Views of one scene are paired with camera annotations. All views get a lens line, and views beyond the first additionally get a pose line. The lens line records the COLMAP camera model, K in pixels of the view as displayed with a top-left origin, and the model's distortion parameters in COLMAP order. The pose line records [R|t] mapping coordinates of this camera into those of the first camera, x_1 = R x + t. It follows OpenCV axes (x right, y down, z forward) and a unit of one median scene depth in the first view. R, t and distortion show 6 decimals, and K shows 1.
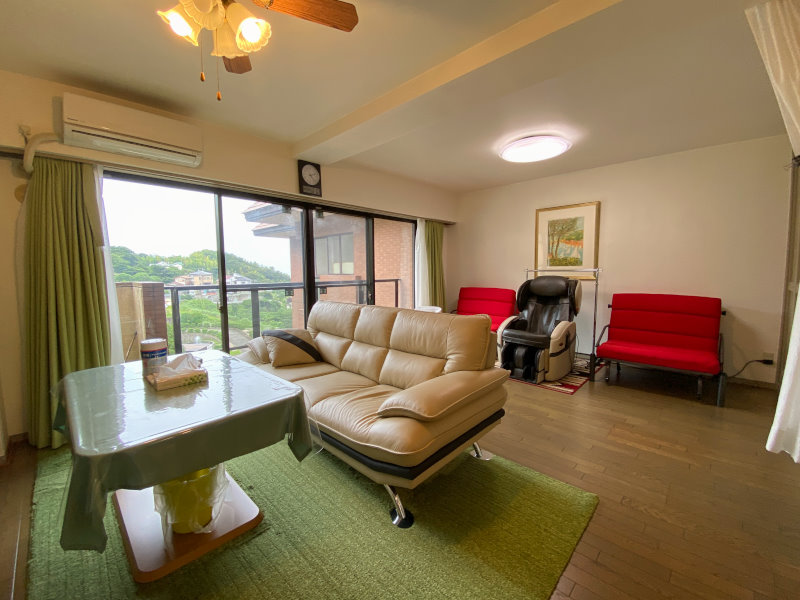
lens RADIAL K [[323.9, 0, 399.9], [0, 323.9, 298.4], [0, 0, 1]] dist [0.038486, -0.032014]
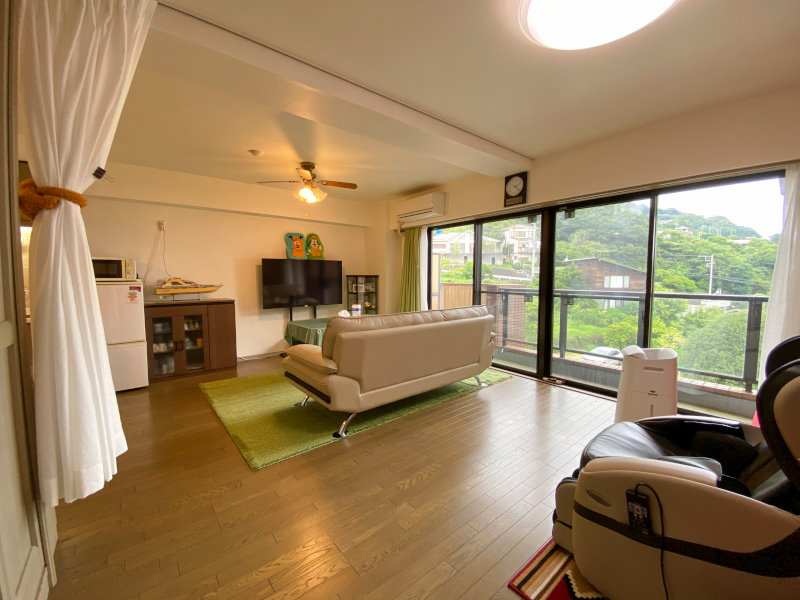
lens RADIAL K [[323.9, 0, 399.9], [0, 323.9, 298.4], [0, 0, 1]] dist [0.038486, -0.032014]
pose [[-0.124866, 0.076105, -0.989250, 0.682806], [-0.085446, 0.992525, 0.087142, -0.068412], [0.988487, 0.095409, -0.117430, 0.653758]]
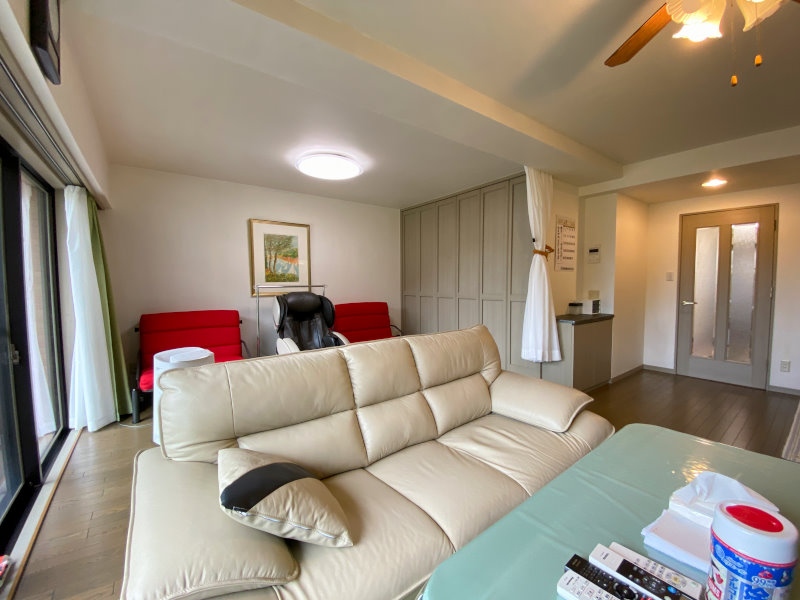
lens RADIAL K [[323.9, 0, 399.9], [0, 323.9, 298.4], [0, 0, 1]] dist [0.038486, -0.032014]
pose [[0.159770, -0.046836, 0.986043, -0.445659], [0.091133, 0.995308, 0.032509, -0.051184], [-0.982939, 0.084667, 0.163289, 0.514306]]
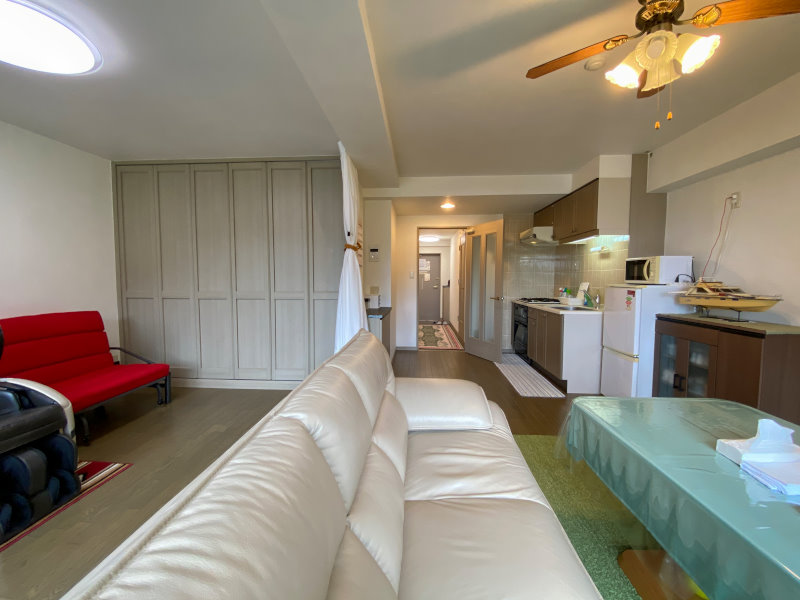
lens RADIAL K [[323.9, 0, 399.9], [0, 323.9, 298.4], [0, 0, 1]] dist [0.038486, -0.032014]
pose [[-0.650260, -0.043876, 0.758444, -0.252437], [0.068538, 0.990872, 0.116084, -0.068248], [-0.756614, 0.127467, -0.641317, 0.719213]]
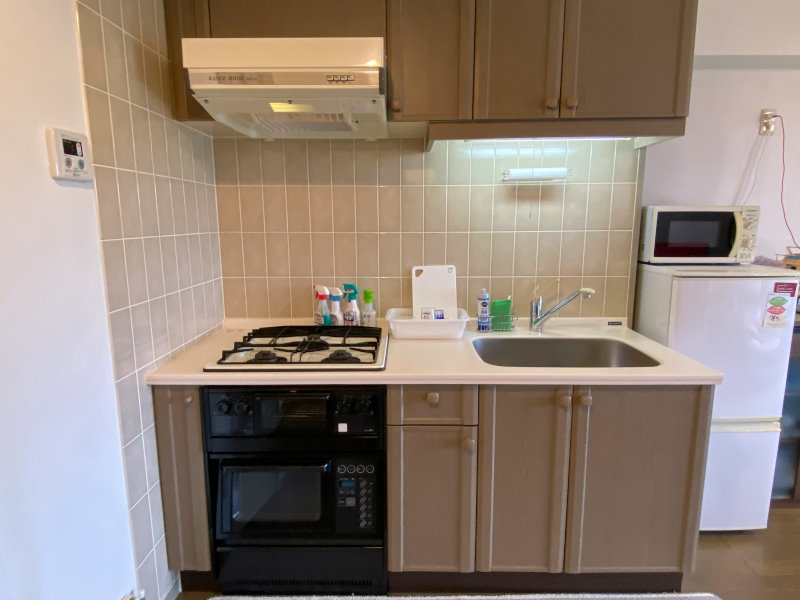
lens RADIAL K [[456.7, 0, 395.3], [0, 456.7, 296.1], [0, 0, 1]] dist [0.062930, -0.068294]
pose [[-0.735470, 0.117824, -0.667234, 0.514708], [-0.049018, 0.972931, 0.225837, -0.038265], [0.675782, 0.198803, -0.709786, -0.035444]]
